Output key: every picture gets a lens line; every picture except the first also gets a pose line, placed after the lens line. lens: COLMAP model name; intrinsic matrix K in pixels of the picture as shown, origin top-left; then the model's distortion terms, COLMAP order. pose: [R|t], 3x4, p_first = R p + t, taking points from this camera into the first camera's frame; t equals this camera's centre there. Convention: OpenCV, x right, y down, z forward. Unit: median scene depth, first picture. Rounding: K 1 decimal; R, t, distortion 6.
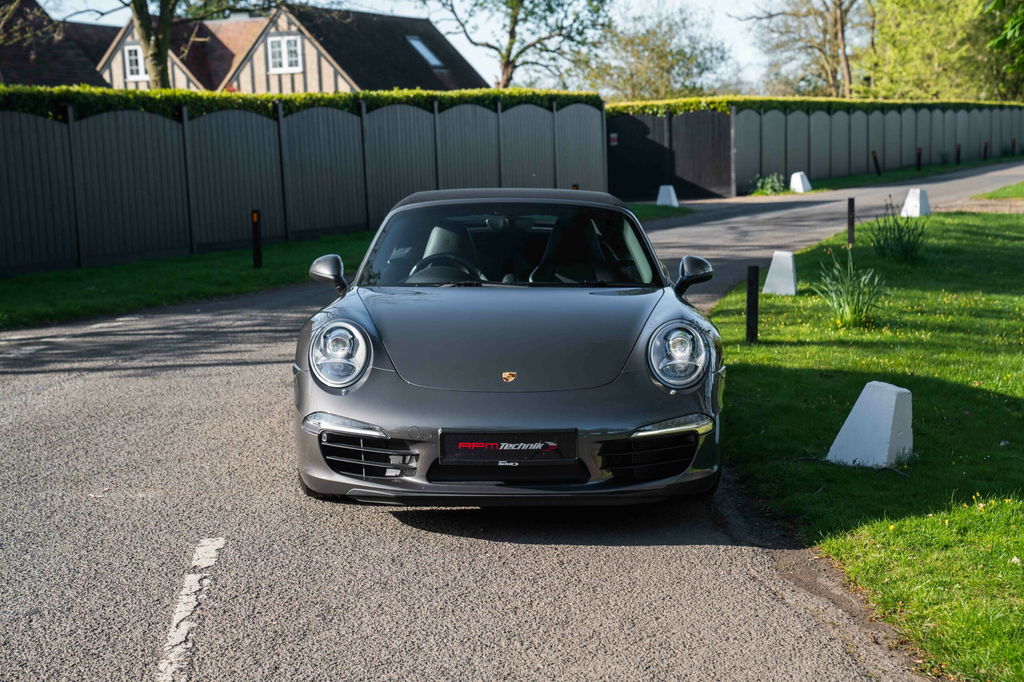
lens RADIAL K [[1663.3, 0, 516.5], [0, 1663.3, 343.7], [0, 0, 1]] dist [0.306942, 0.000000]
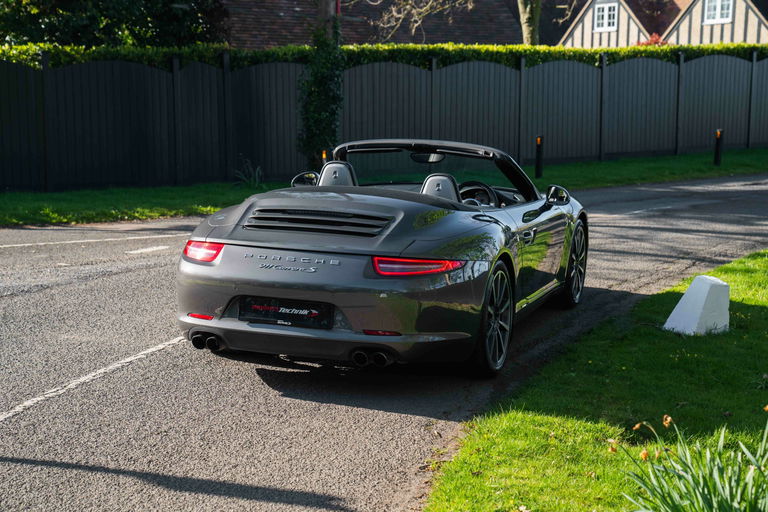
lens RADIAL K [[1406.1, 0, 381.1], [0, 1406.1, 252.9], [0, 0, 1]] dist [0.350884, 0.000000]
pose [[0.901901, 0.084913, -0.423514, 0.181826], [-0.082797, 0.996291, 0.023431, -0.000927], [0.423933, 0.013933, 0.905586, -0.076367]]
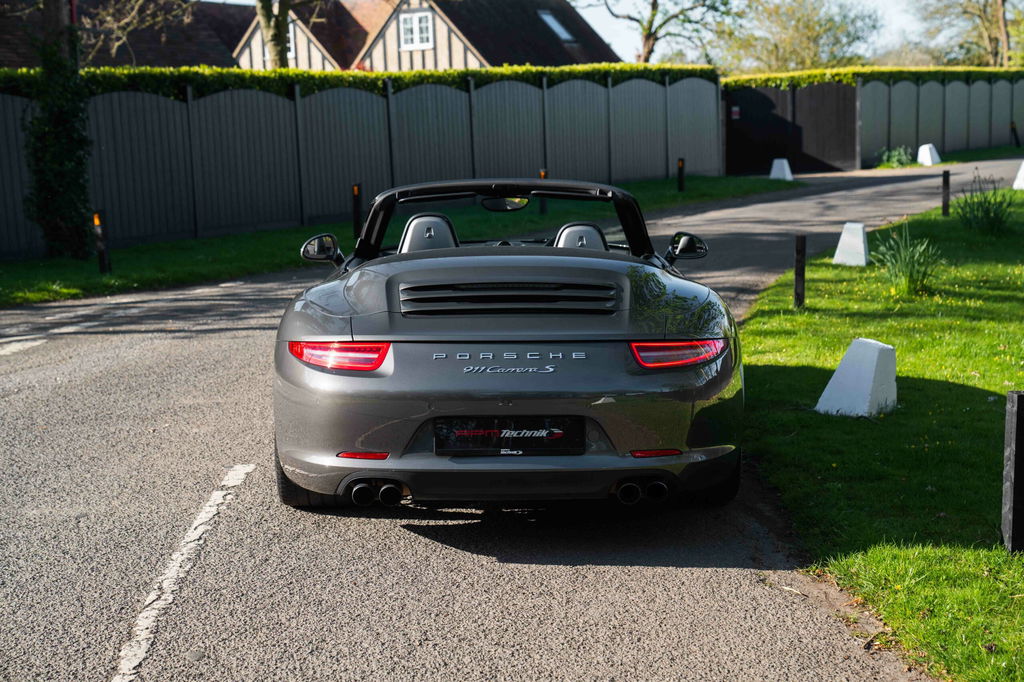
lens RADIAL K [[1713.2, 0, 512.7], [0, 1713.2, 335.1], [0, 0, 1]] dist [0.305905, 0.000000]
pose [[0.995500, 0.009253, -0.094306, 0.035945], [-0.008633, 0.999938, 0.006982, 0.005401], [0.094364, -0.006137, 0.995519, -0.050746]]
